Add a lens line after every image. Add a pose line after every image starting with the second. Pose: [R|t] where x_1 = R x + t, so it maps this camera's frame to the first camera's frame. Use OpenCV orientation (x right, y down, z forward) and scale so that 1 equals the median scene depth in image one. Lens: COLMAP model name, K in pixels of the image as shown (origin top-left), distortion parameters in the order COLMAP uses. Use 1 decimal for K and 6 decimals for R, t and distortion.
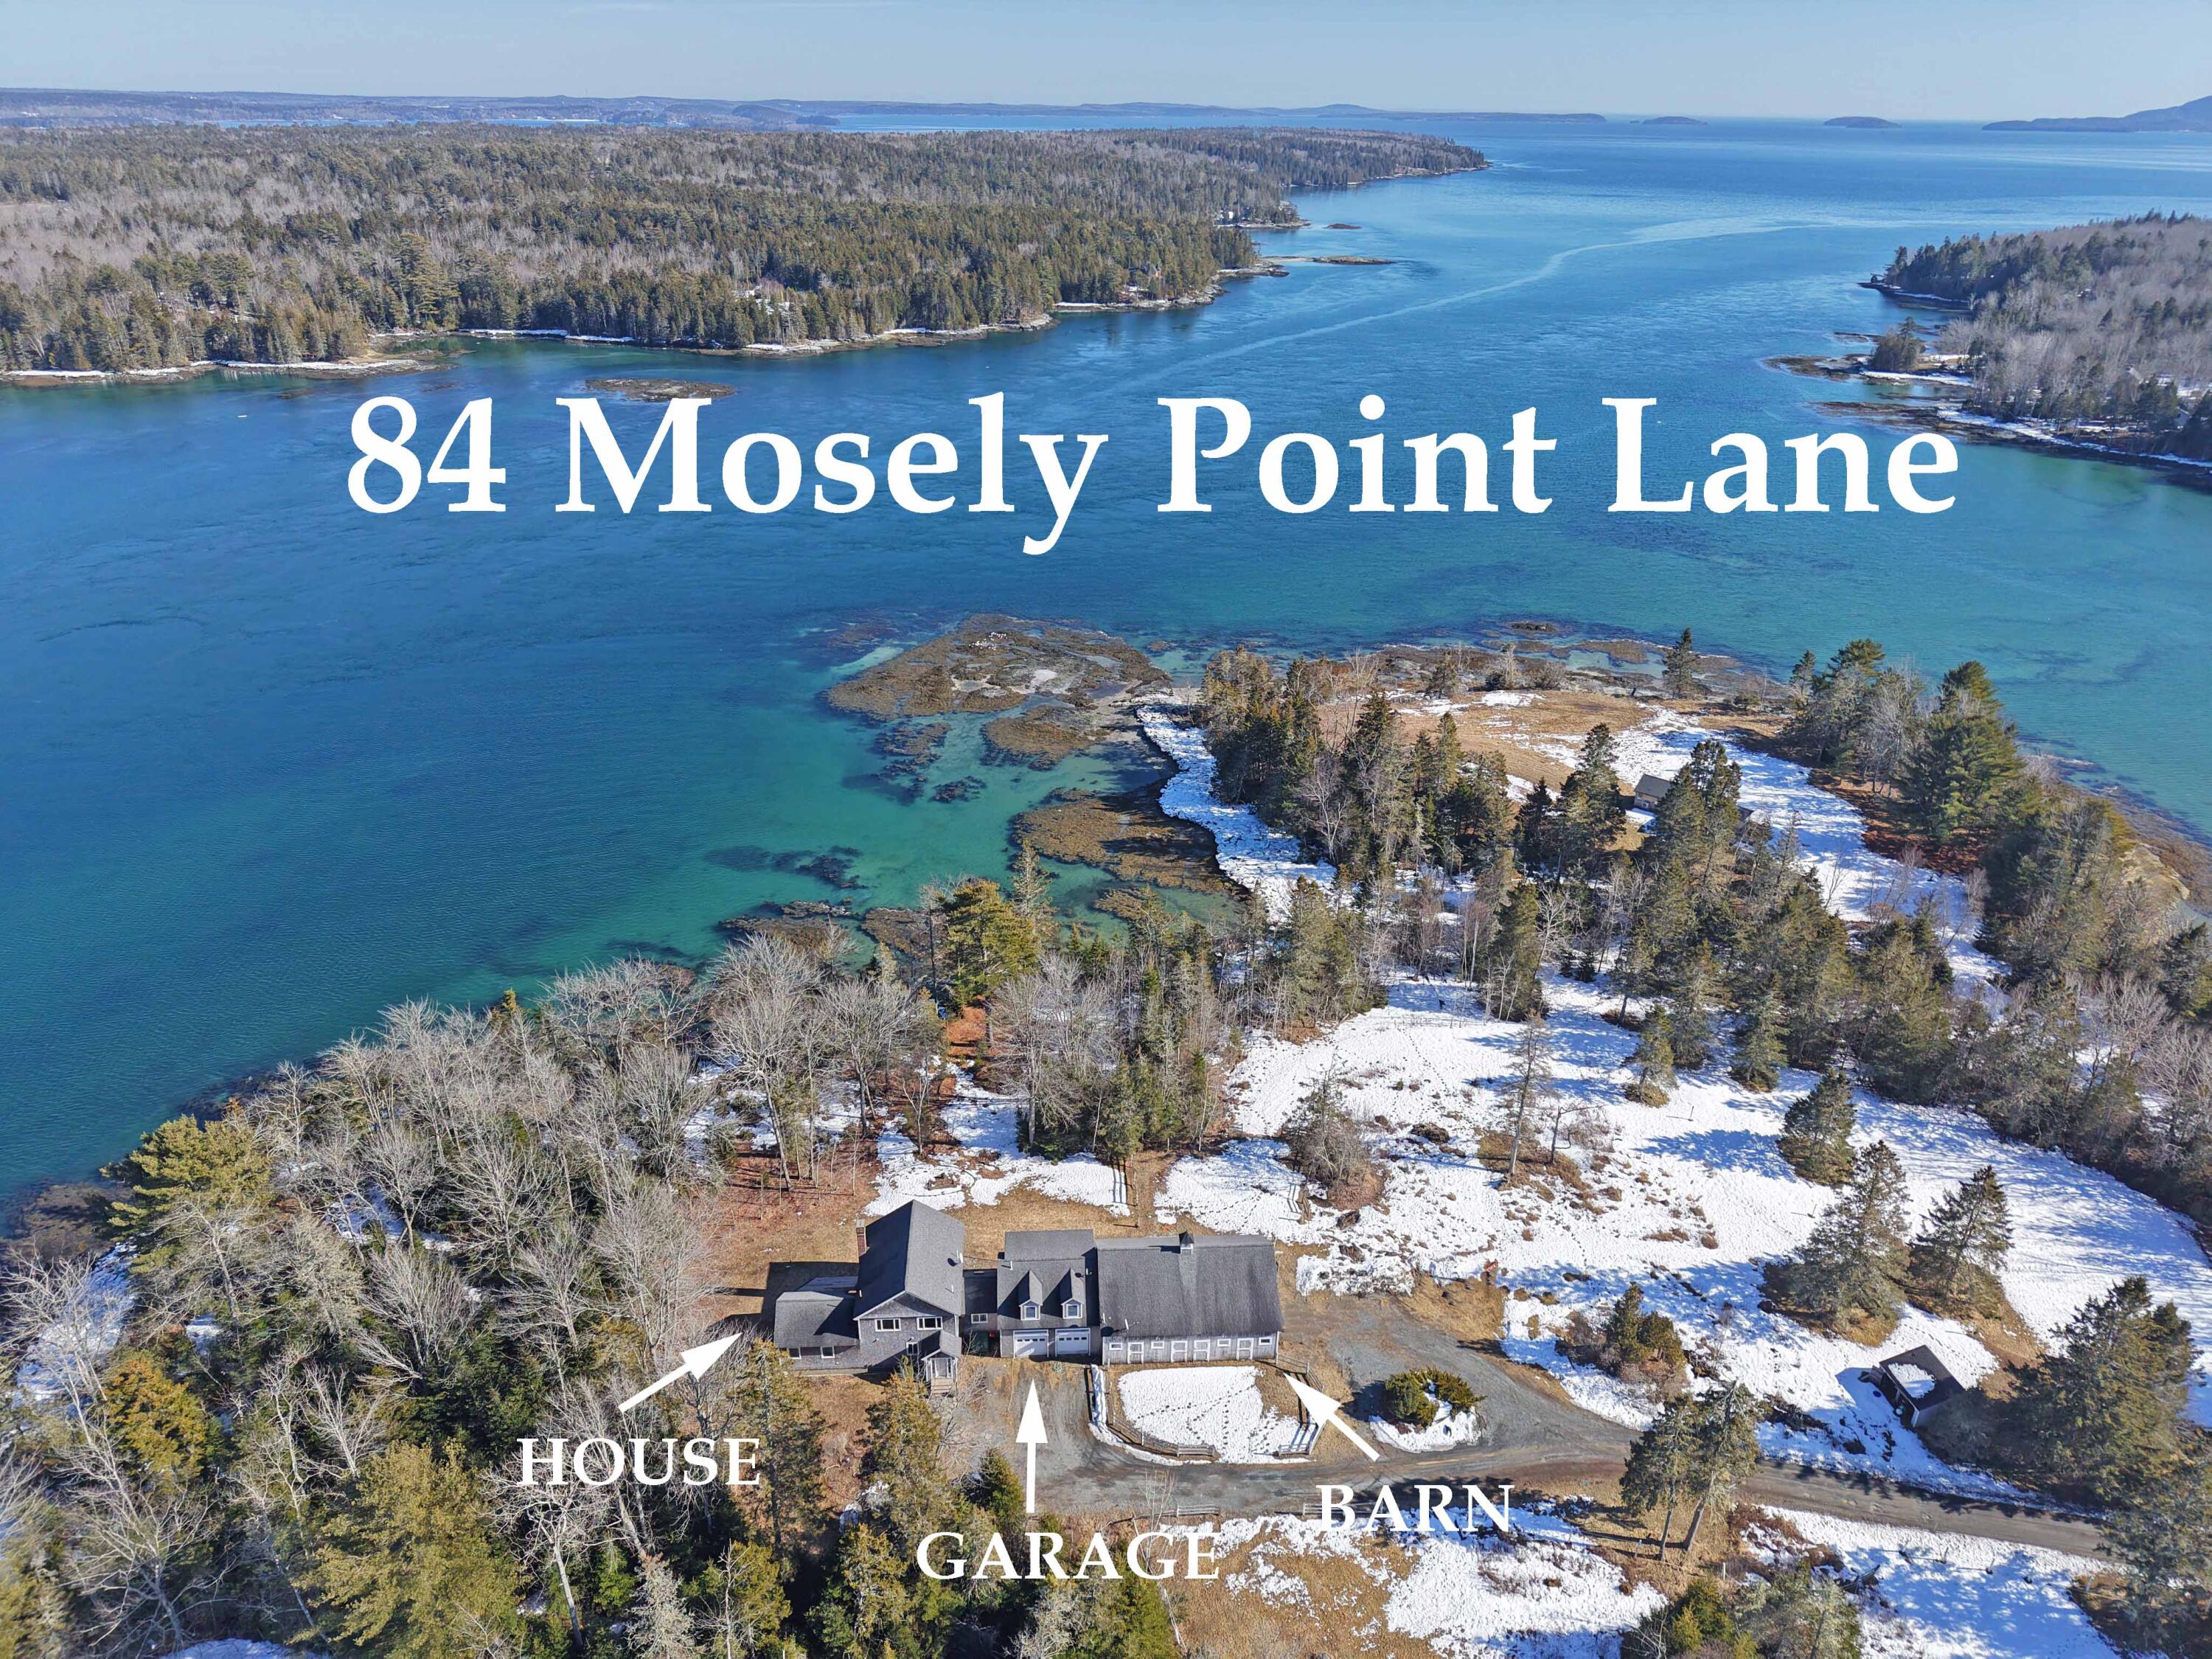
lens RADIAL K [[1479.0, 0, 1112.0], [0, 1479.0, 826.3], [0, 0, 1]] dist [0.016397, -0.015505]
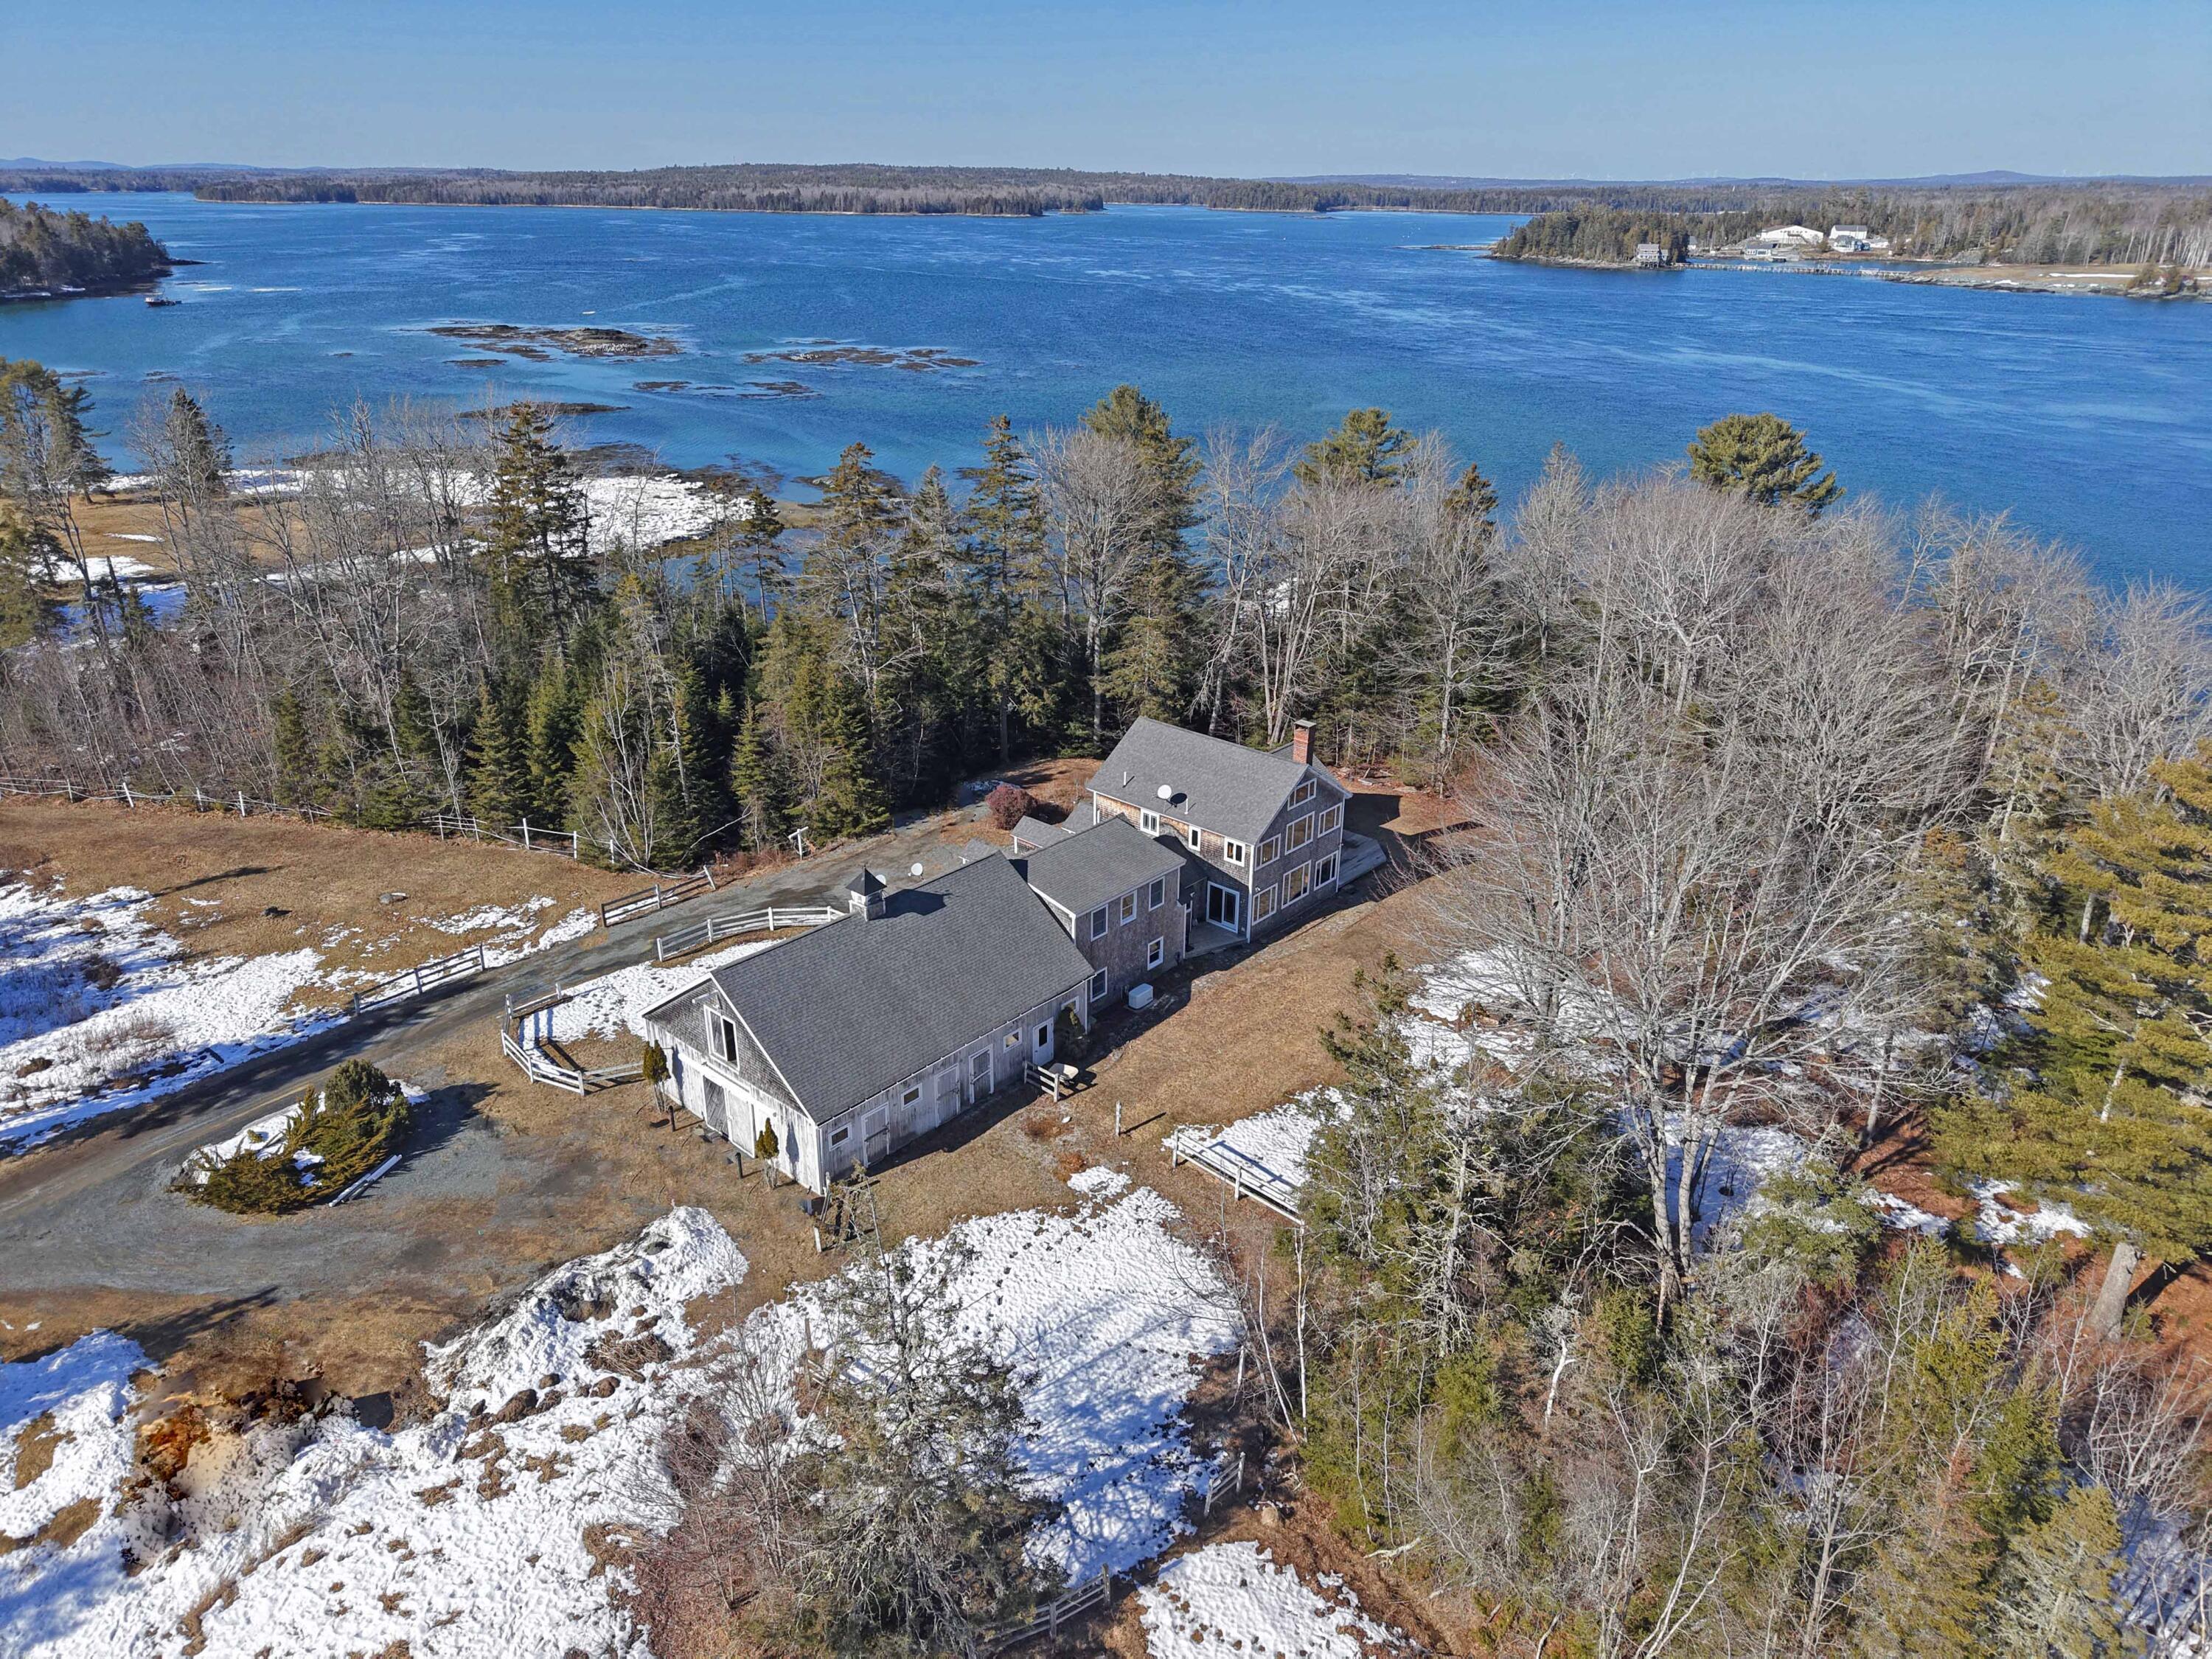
lens RADIAL K [[1479.0, 0, 1112.0], [0, 1479.0, 826.3], [0, 0, 1]] dist [0.016397, -0.015505]
pose [[-0.704212, 0.259253, -0.660964, 0.322526], [-0.329603, 0.705176, 0.627764, -0.068778], [0.628846, 0.659935, -0.411143, 1.299265]]
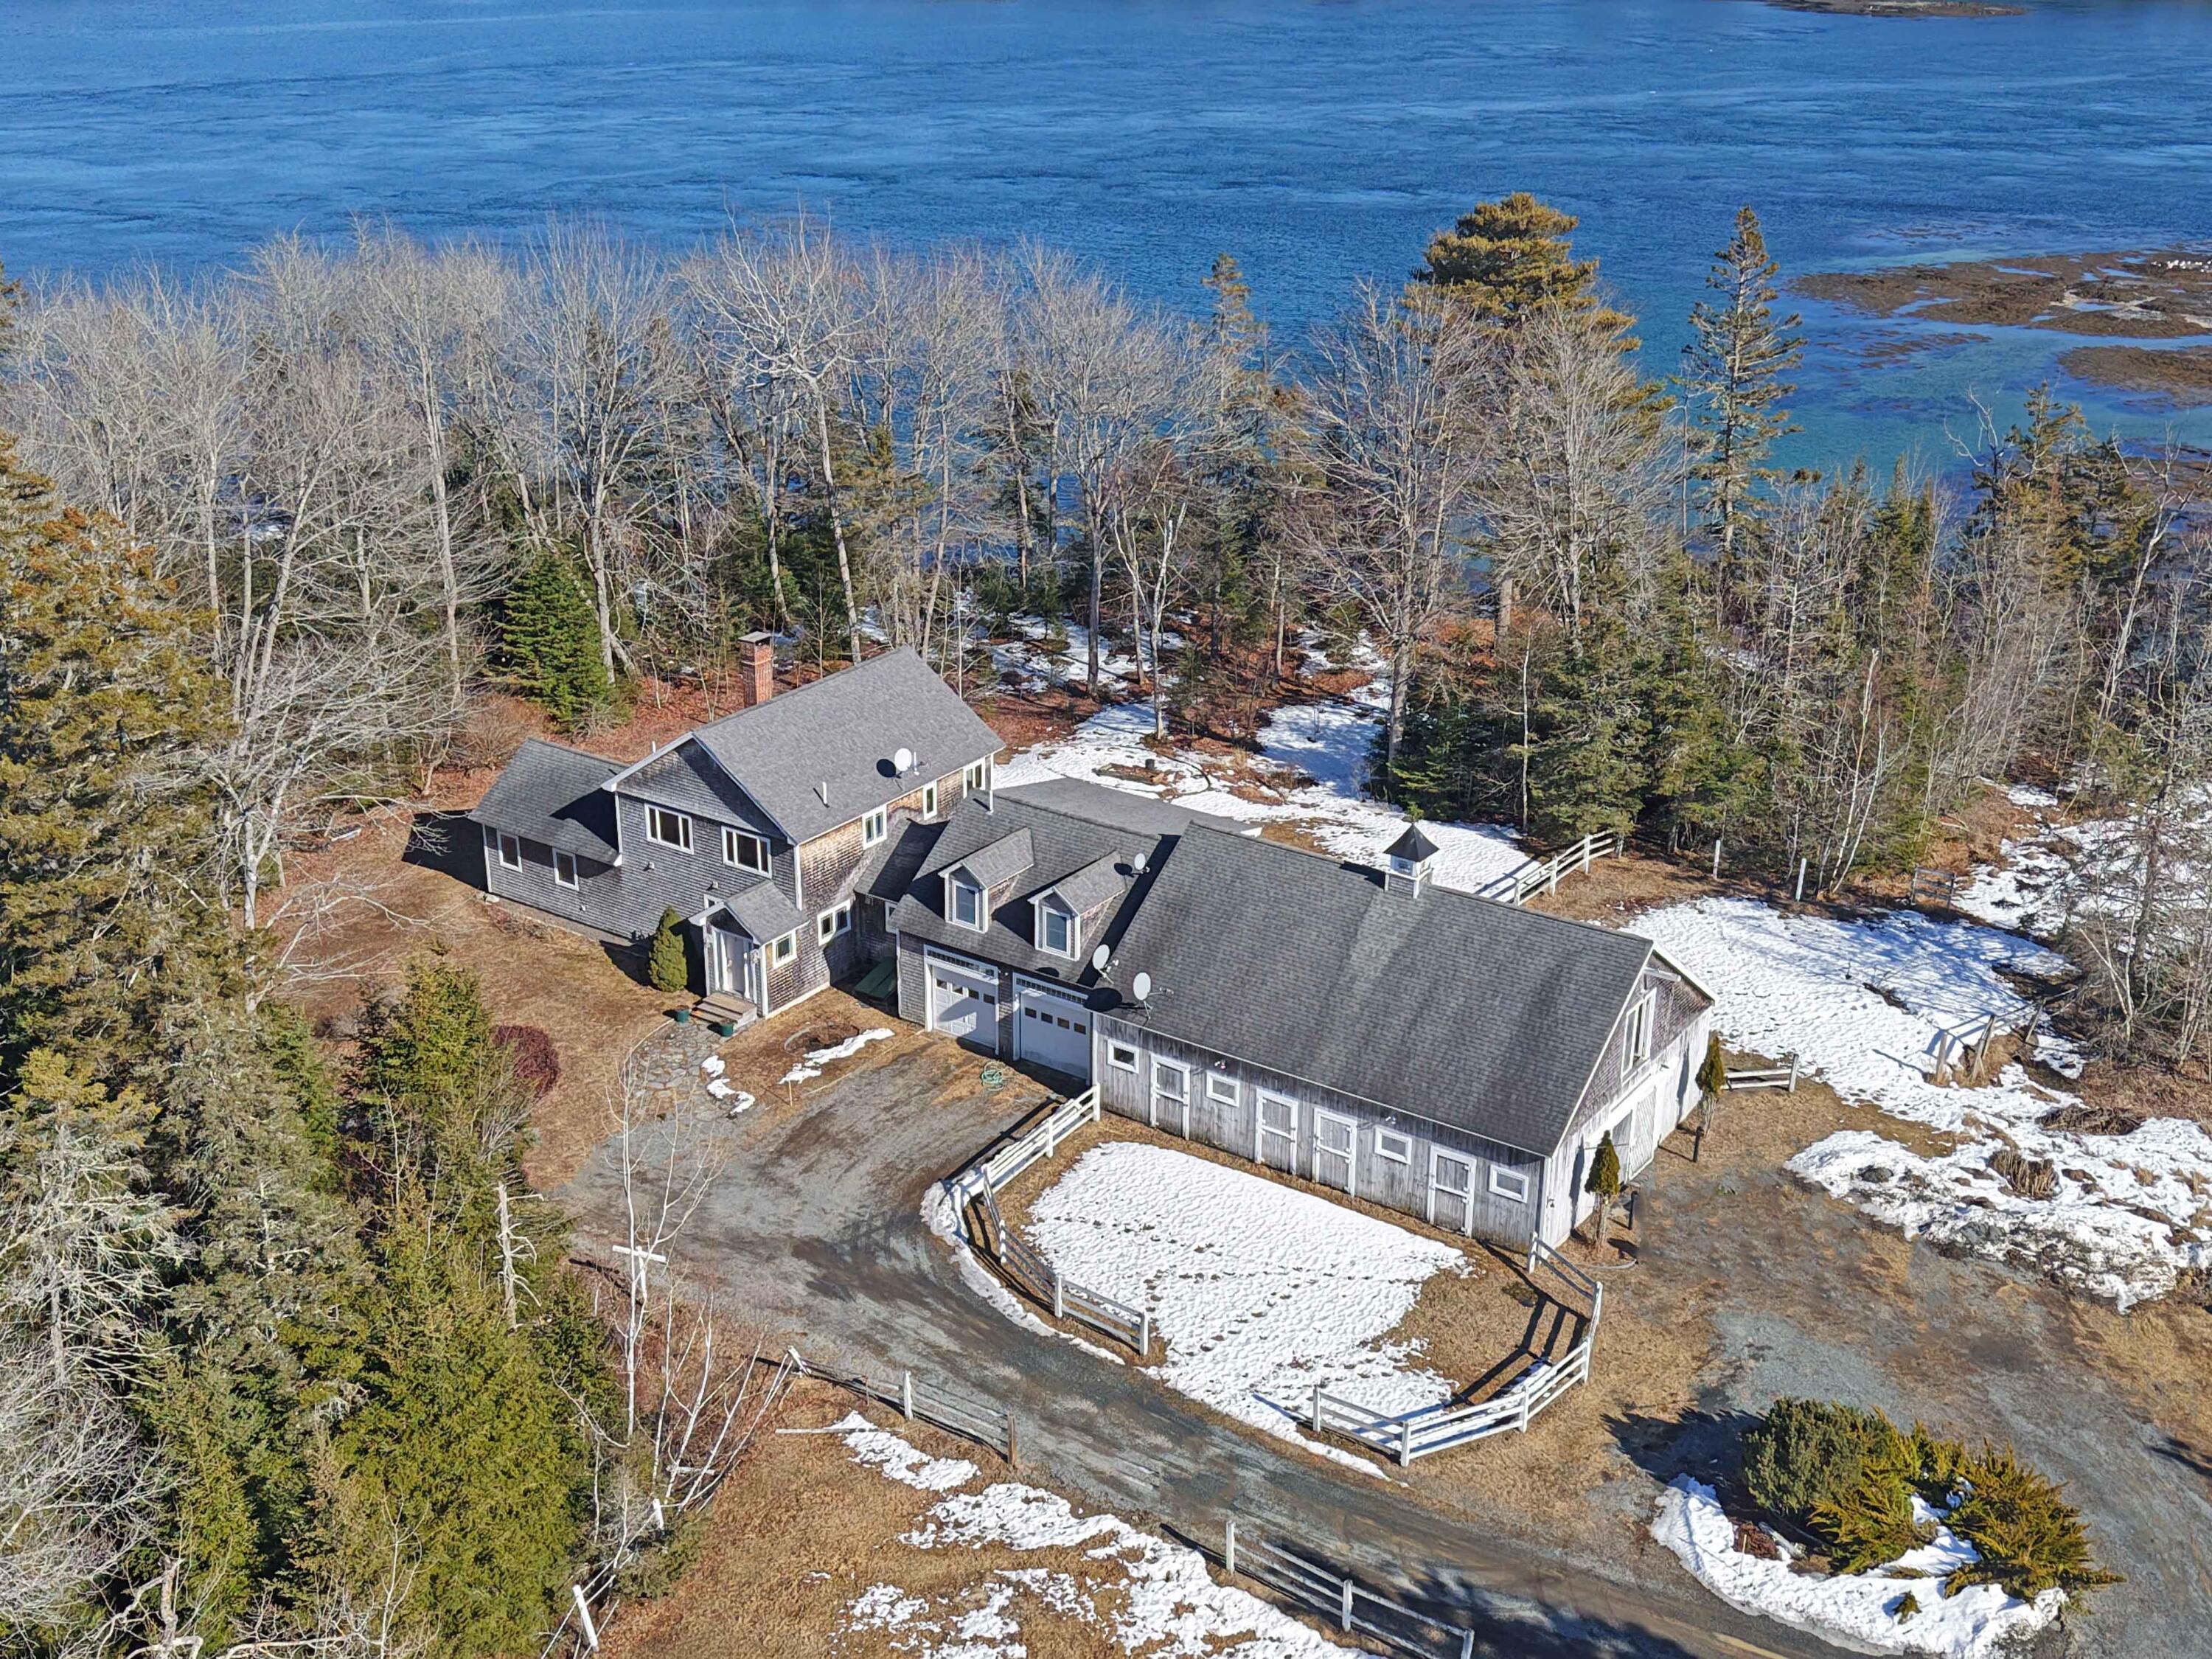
lens RADIAL K [[2440.8, 0, 1106.0], [0, 2440.8, 829.5], [0, 0, 1]] dist [0.084695, -0.256386]
pose [[0.783585, 0.223117, -0.579839, 0.337455], [-0.261012, 0.965155, 0.018655, 0.295941], [0.563797, 0.136727, 0.814517, 0.524618]]
